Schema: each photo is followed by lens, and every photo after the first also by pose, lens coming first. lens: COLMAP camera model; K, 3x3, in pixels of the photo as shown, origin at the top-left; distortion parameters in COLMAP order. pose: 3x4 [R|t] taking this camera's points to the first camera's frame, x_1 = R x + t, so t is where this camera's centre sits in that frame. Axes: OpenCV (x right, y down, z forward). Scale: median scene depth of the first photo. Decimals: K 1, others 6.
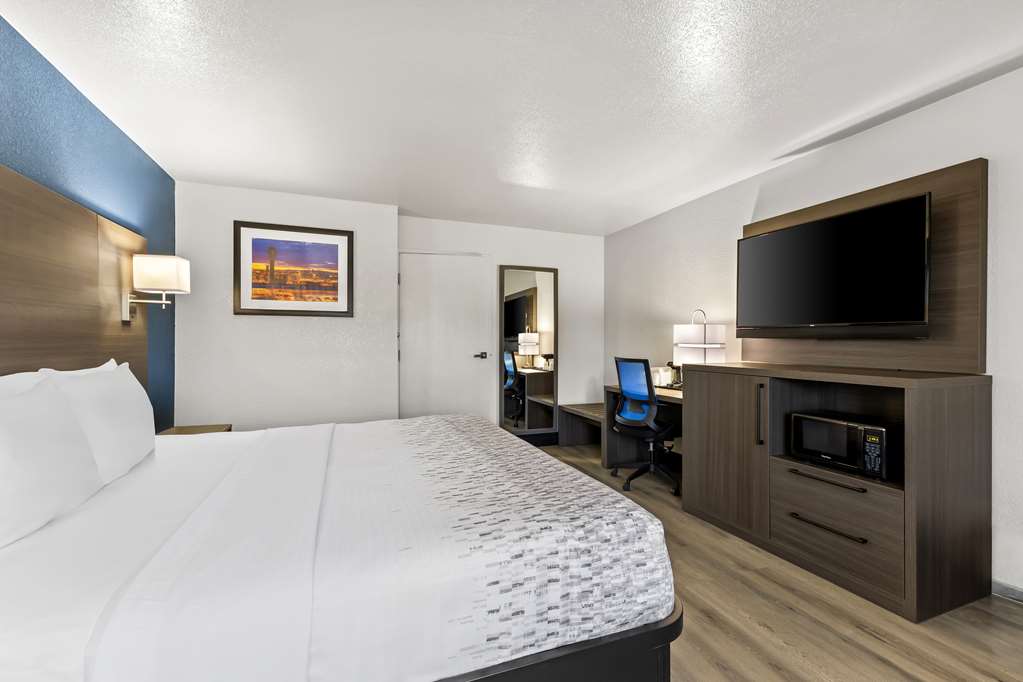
lens RADIAL K [[446.7, 0, 515.4], [0, 446.7, 343.8], [0, 0, 1]] dist [0.012283, 0.000056]
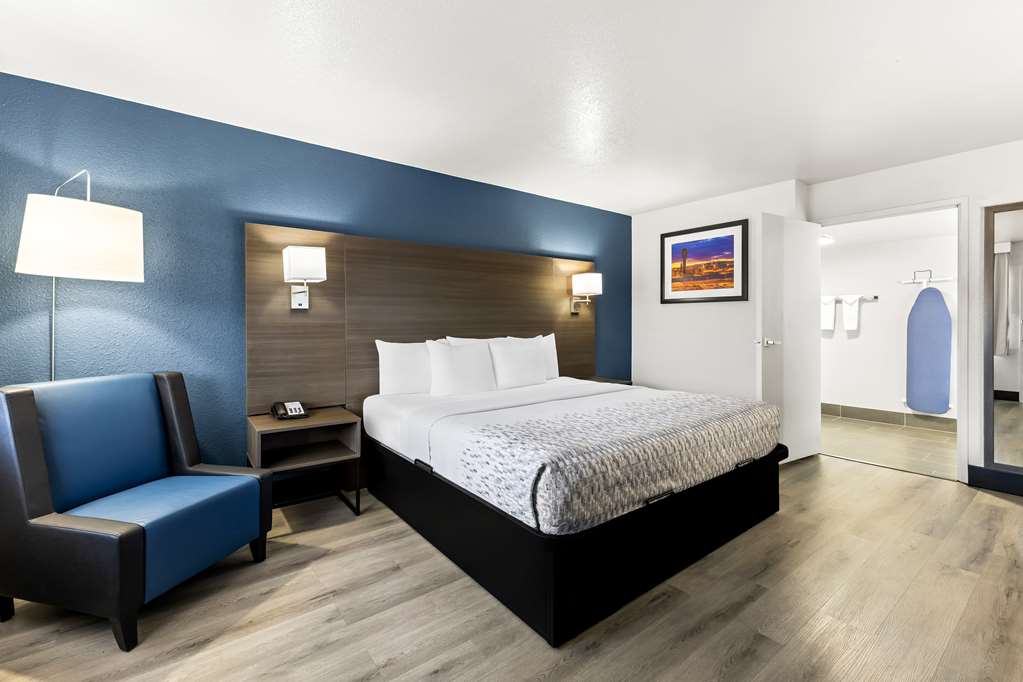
lens RADIAL K [[446.7, 0, 499.7], [0, 446.7, 324.4], [0, 0, 1]] dist [0.012283, 0.000056]
pose [[0.271329, 0.003696, -0.962480, 0.518992], [-0.004524, 0.999986, 0.002565, -0.004958], [0.962476, 0.003658, 0.271342, 0.166839]]
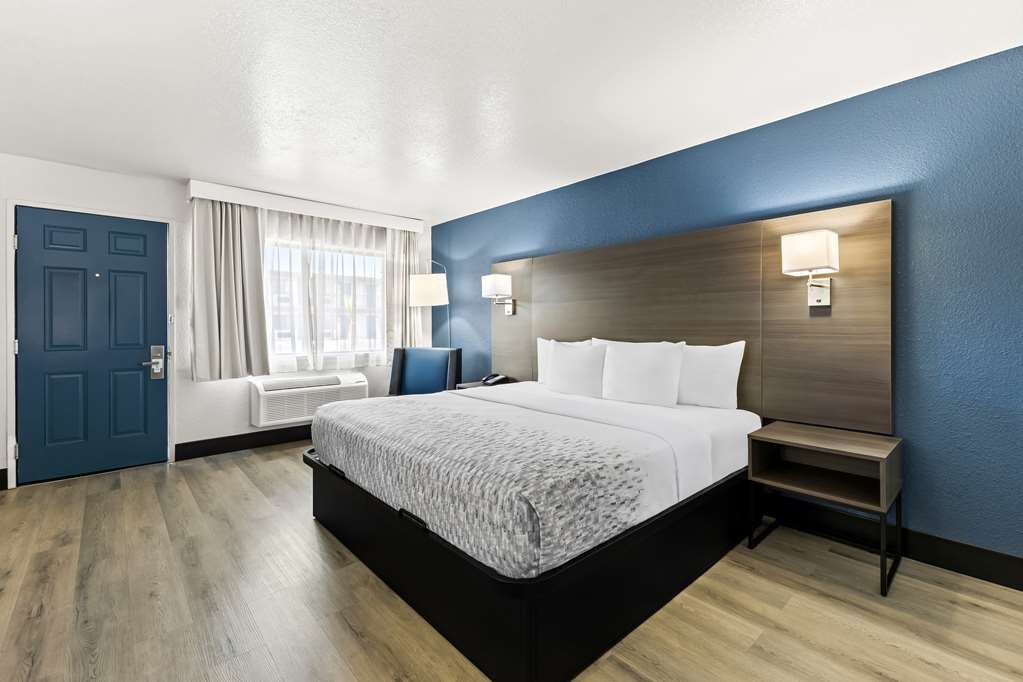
lens RADIAL K [[446.7, 0, 482.8], [0, 446.7, 325.0], [0, 0, 1]] dist [0.012283, 0.000056]
pose [[-0.946405, 0.004895, -0.322946, 0.061462], [0.002499, 0.999966, 0.007835, -0.010025], [0.322974, 0.006609, -0.946385, 1.114036]]
